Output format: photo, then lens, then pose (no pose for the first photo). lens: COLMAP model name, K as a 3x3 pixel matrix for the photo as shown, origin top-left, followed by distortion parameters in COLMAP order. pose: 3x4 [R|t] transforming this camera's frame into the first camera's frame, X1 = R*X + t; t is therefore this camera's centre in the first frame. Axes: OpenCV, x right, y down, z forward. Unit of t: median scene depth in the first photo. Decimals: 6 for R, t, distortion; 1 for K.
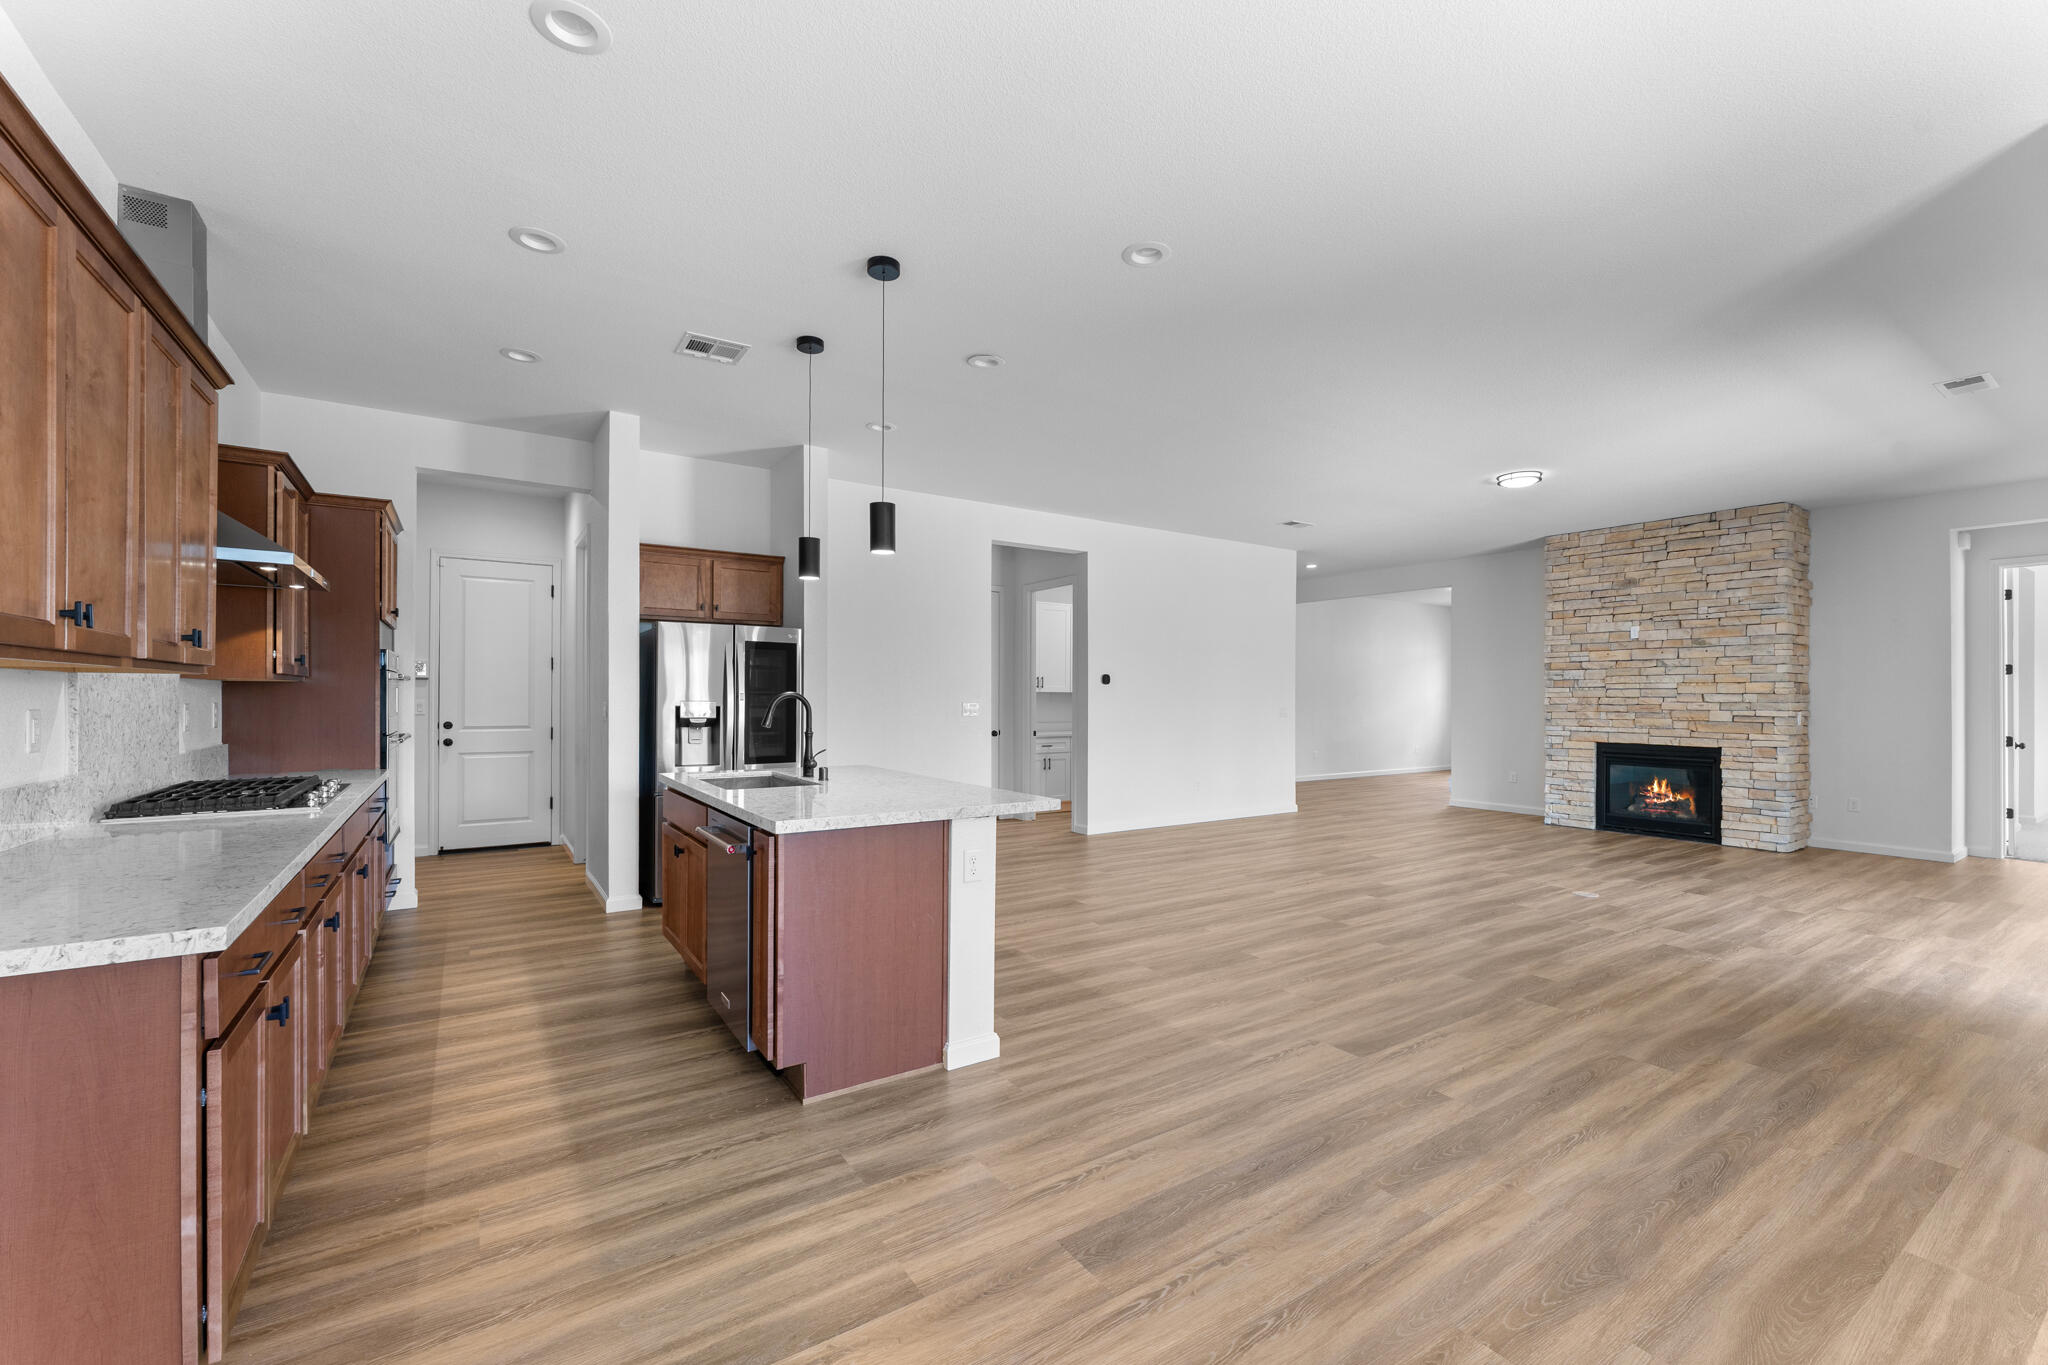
lens RADIAL K [[826.8, 0, 1016.0], [0, 826.8, 693.2], [0, 0, 1]] dist [-0.001081, 0.000290]
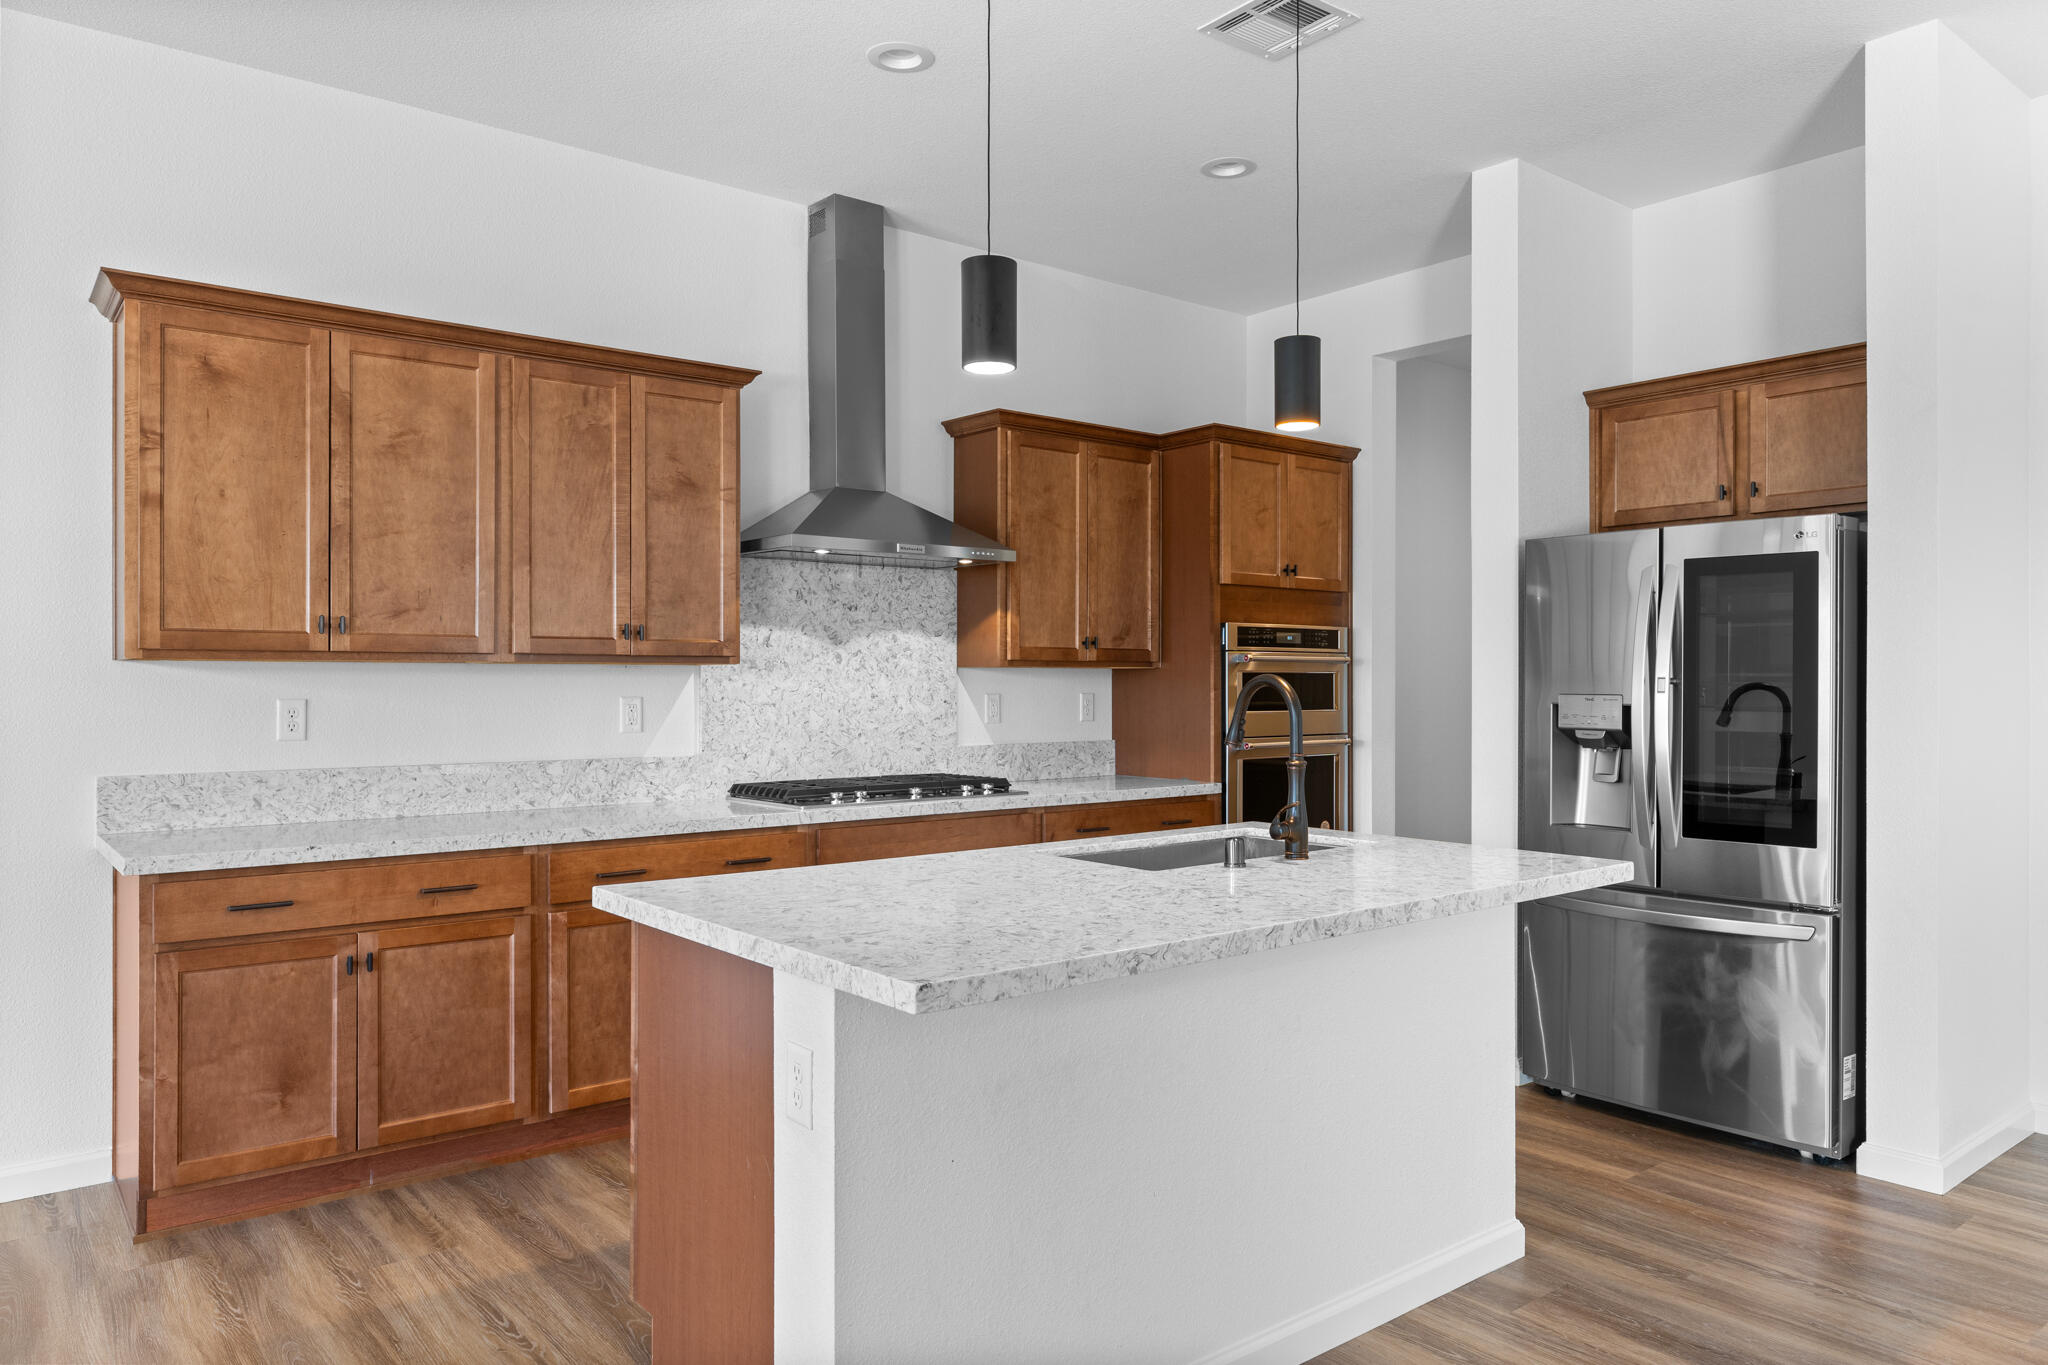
lens RADIAL K [[1327.4, 0, 1023.4], [0, 1327.4, 690.6], [0, 0, 1]] dist [-0.002728, -0.002690]
pose [[0.114727, -0.000335, -0.993397, 0.247118], [0.007934, 0.999968, 0.000579, 0.002930], [0.993365, -0.007948, 0.114726, 0.407519]]
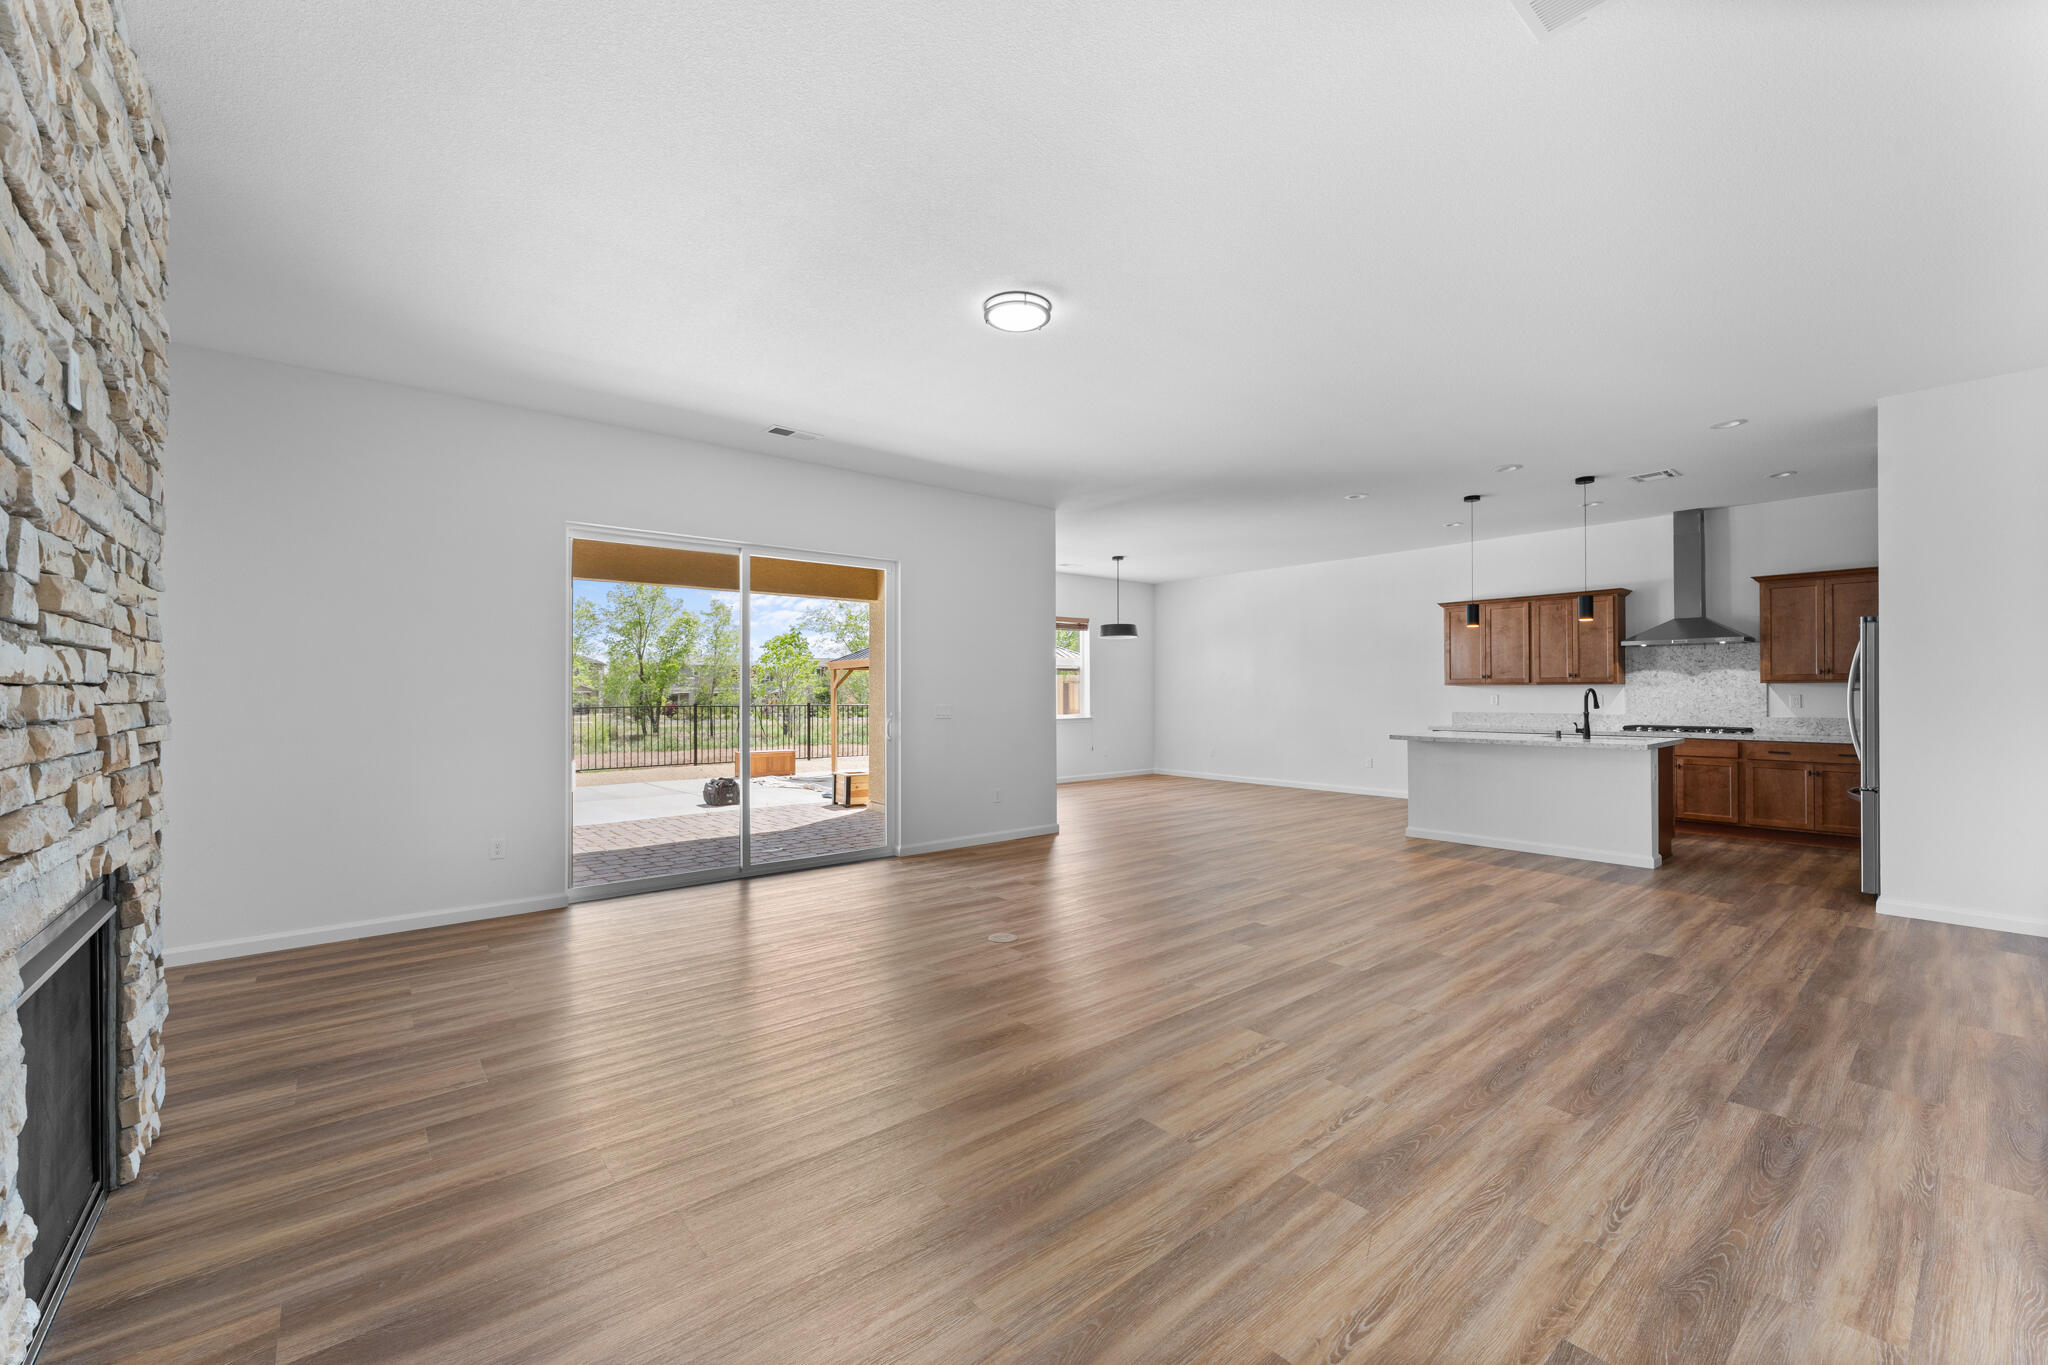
lens RADIAL K [[826.8, 0, 1045.2], [0, 826.8, 697.2], [0, 0, 1]] dist [-0.001081, 0.000290]
pose [[-0.989415, -0.003603, -0.145069, 0.557928], [-0.003737, 0.999993, 0.000653, 0.009870], [0.145065, 0.001188, -0.989421, 1.292584]]
